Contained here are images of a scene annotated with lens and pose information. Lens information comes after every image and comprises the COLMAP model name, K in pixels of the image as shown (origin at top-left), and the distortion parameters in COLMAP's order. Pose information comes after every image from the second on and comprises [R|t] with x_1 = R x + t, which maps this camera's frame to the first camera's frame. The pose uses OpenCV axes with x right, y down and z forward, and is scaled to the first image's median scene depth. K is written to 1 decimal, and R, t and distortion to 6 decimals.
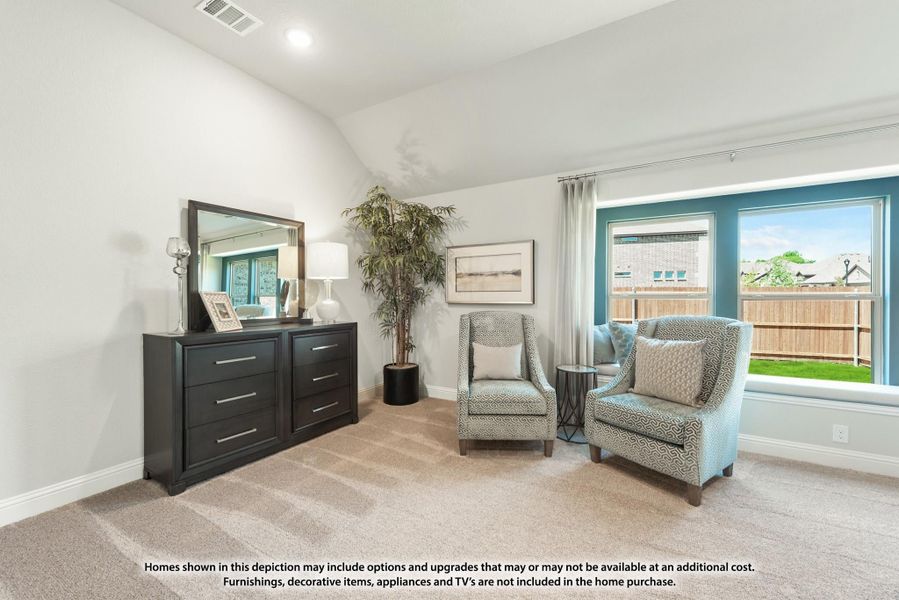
lens RADIAL K [[359.4, 0, 455.1], [0, 359.4, 298.3], [0, 0, 1]] dist [-0.000231, -0.000280]
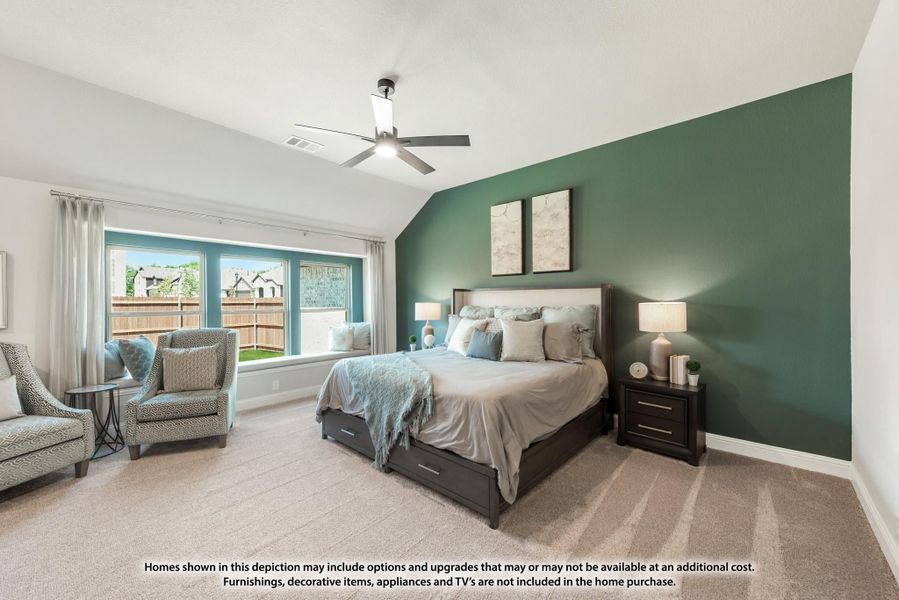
lens RADIAL K [[359.4, 0, 455.1], [0, 359.4, 298.3], [0, 0, 1]] dist [-0.000231, -0.000280]
pose [[0.178888, -0.000038, 0.983869, -0.557721], [0.005074, 0.999987, -0.000884, -0.064814], [-0.983856, 0.005151, 0.178886, -0.237454]]
